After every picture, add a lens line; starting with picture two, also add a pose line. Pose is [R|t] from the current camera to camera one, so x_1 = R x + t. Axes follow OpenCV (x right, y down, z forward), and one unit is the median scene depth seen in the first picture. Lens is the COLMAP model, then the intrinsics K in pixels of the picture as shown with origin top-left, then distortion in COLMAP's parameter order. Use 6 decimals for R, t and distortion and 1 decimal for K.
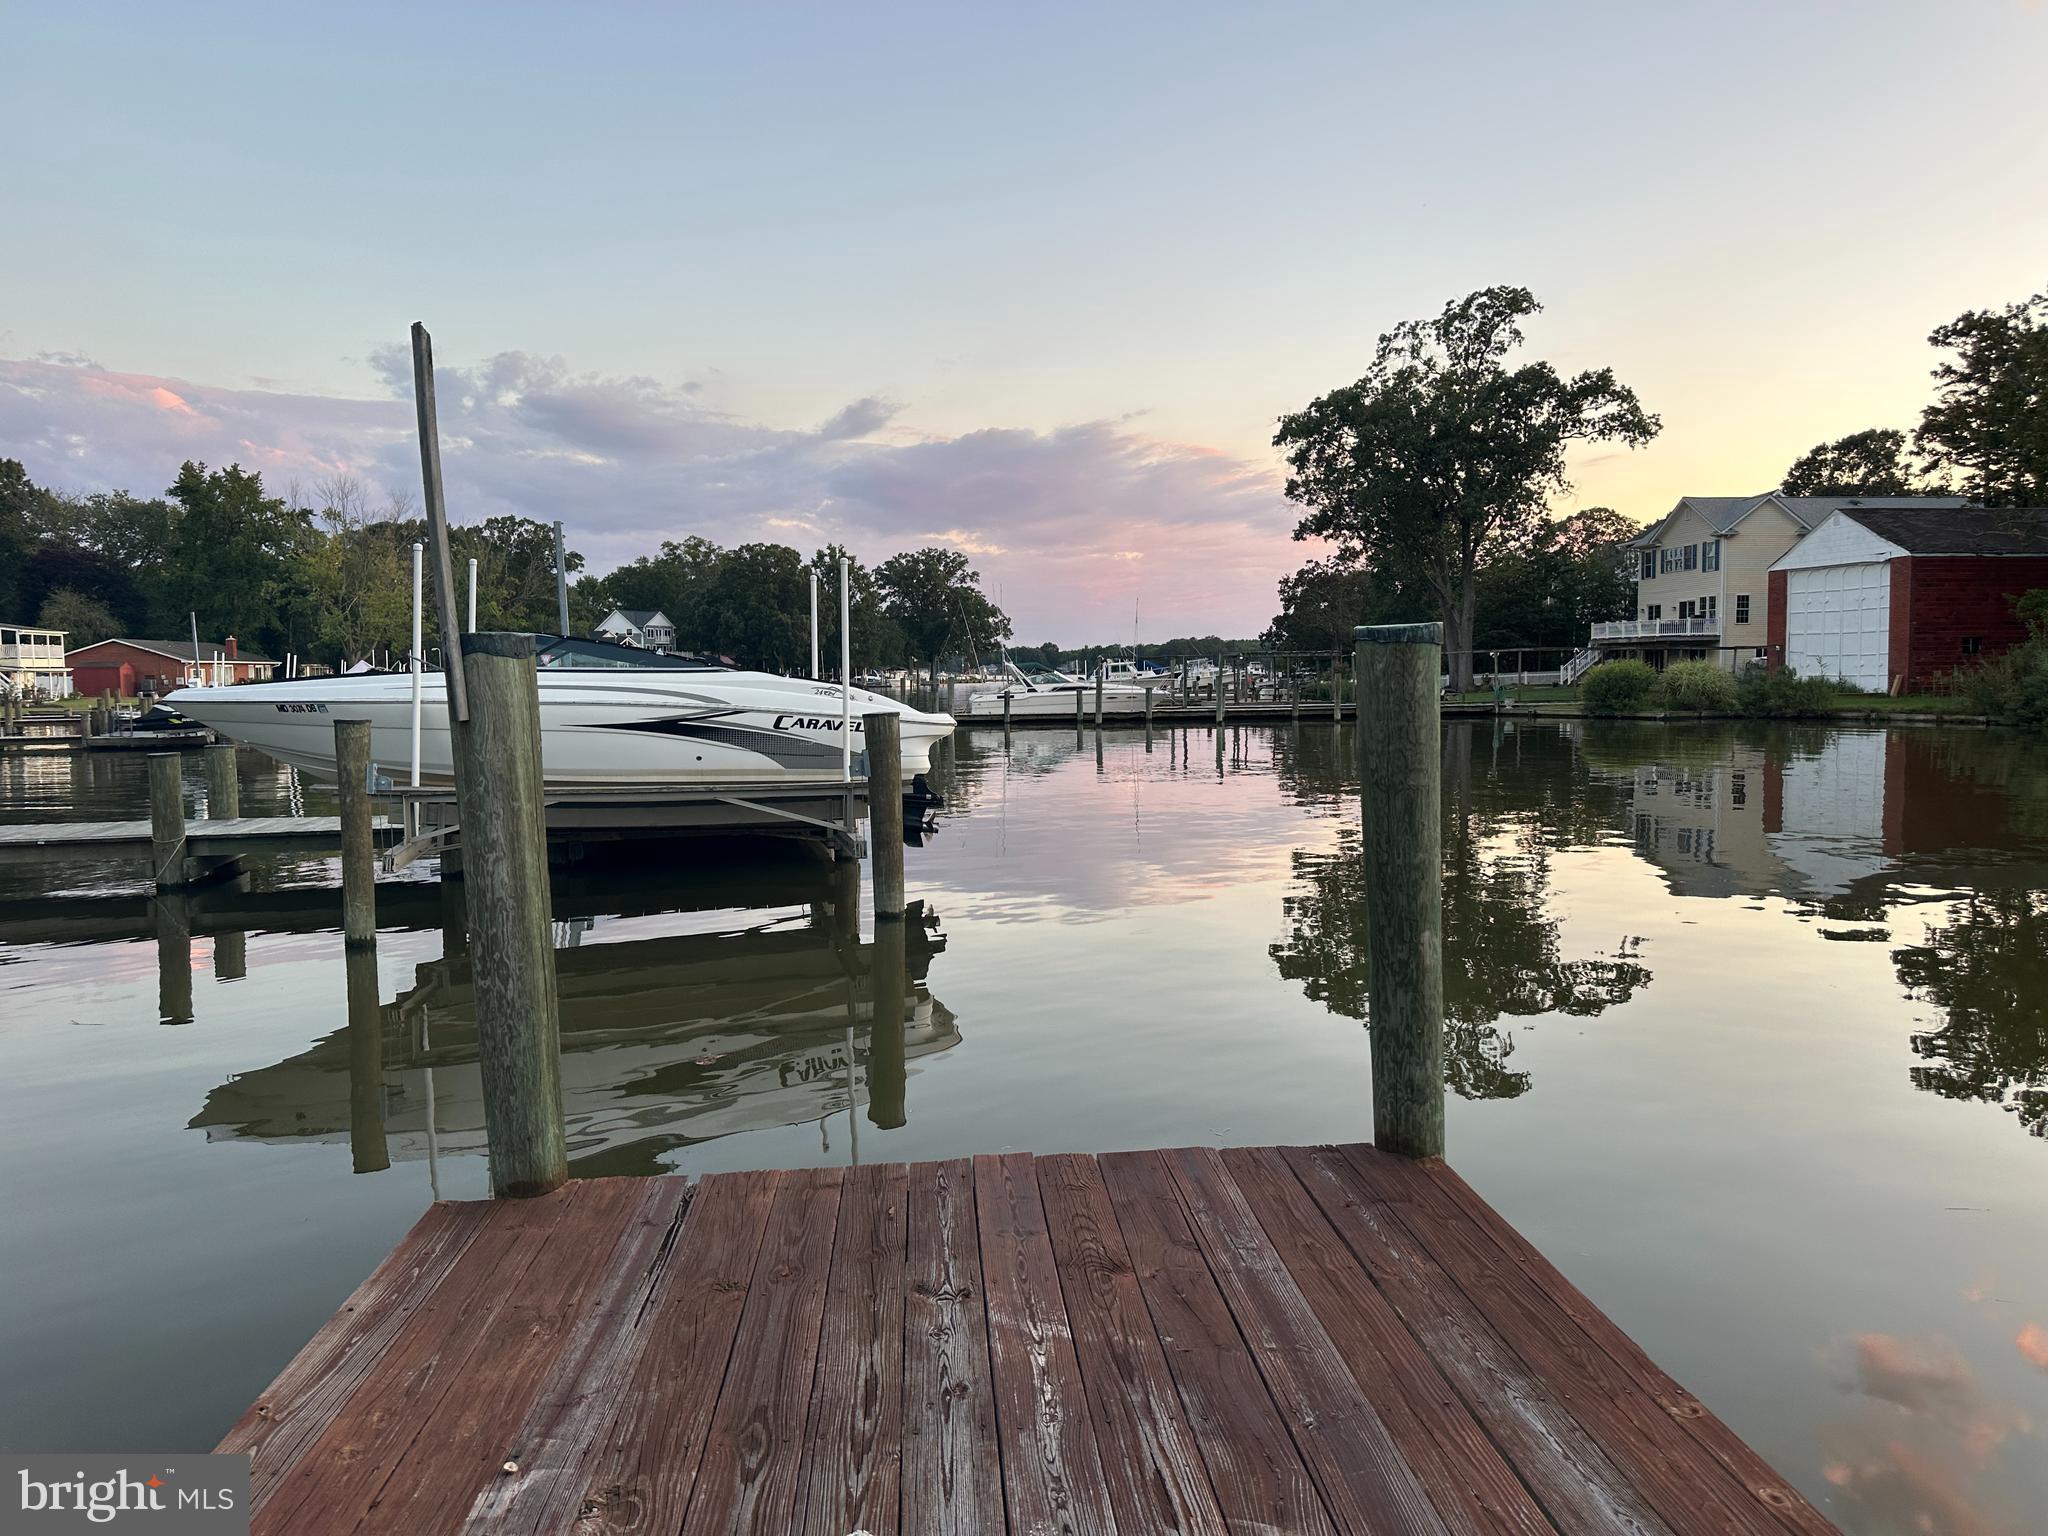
lens RADIAL K [[1416.4, 0, 1024.0], [0, 1416.4, 768.0], [0, 0, 1]] dist [0.082123, -0.099996]
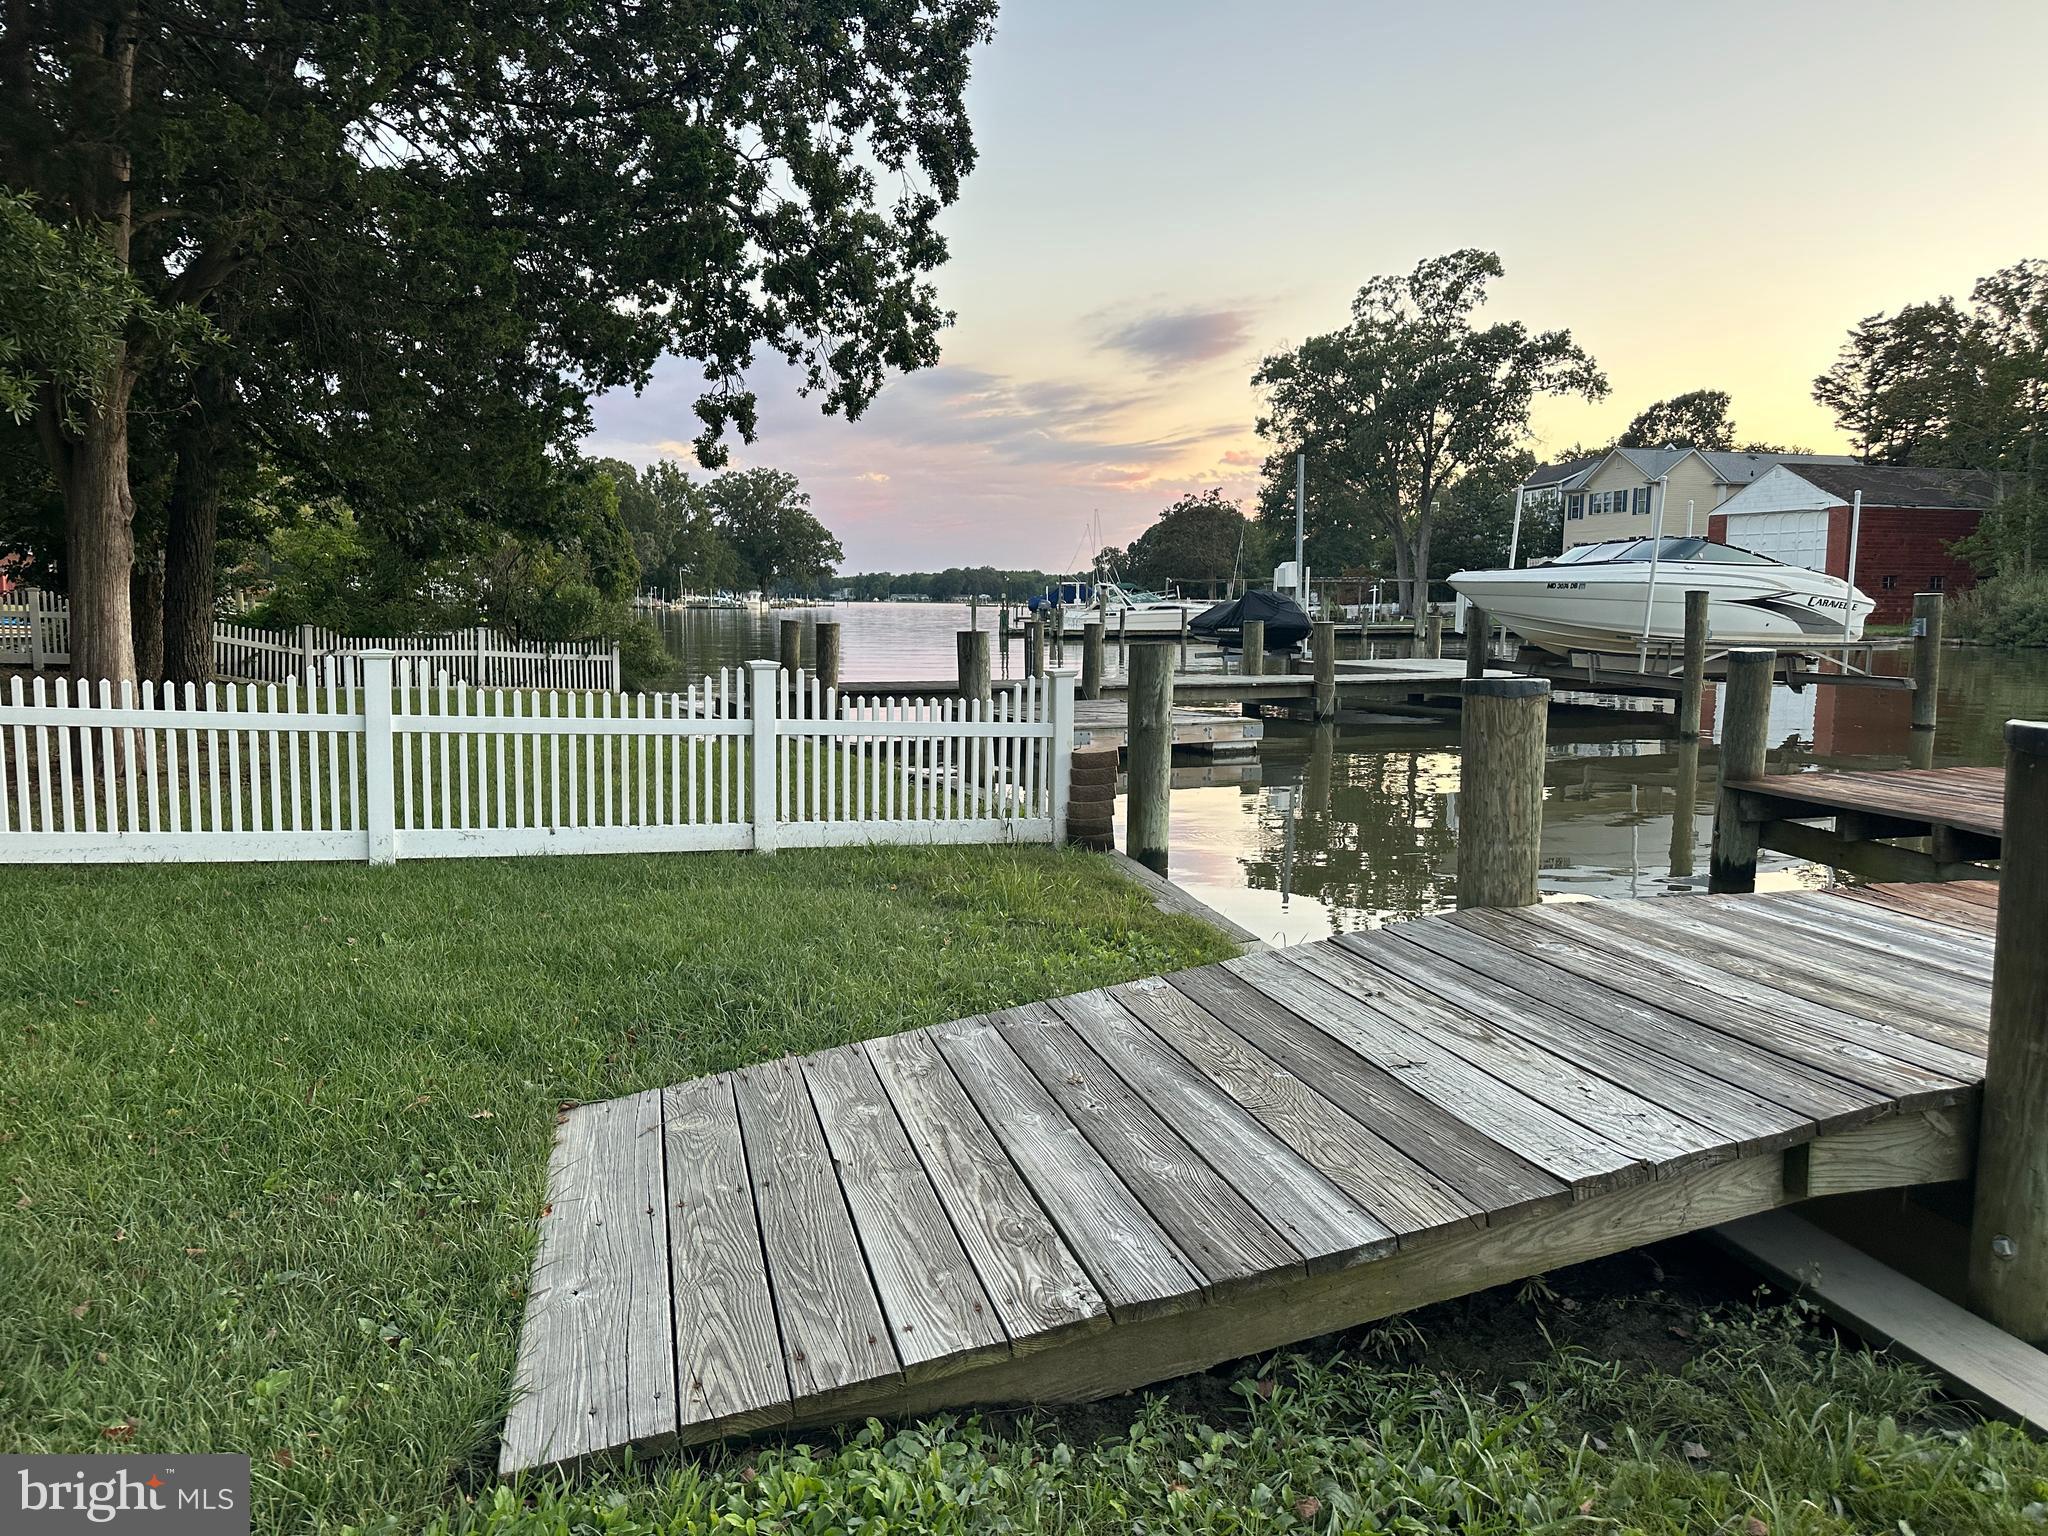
lens RADIAL K [[1448.5, 0, 1022.9], [0, 1448.5, 734.0], [0, 0, 1]] dist [0.100239, -0.108746]
pose [[0.983019, -0.000101, 0.183506, -0.643709], [-0.004140, 0.999733, 0.022730, 0.036889], [-0.183459, -0.023103, 0.982756, -0.169219]]
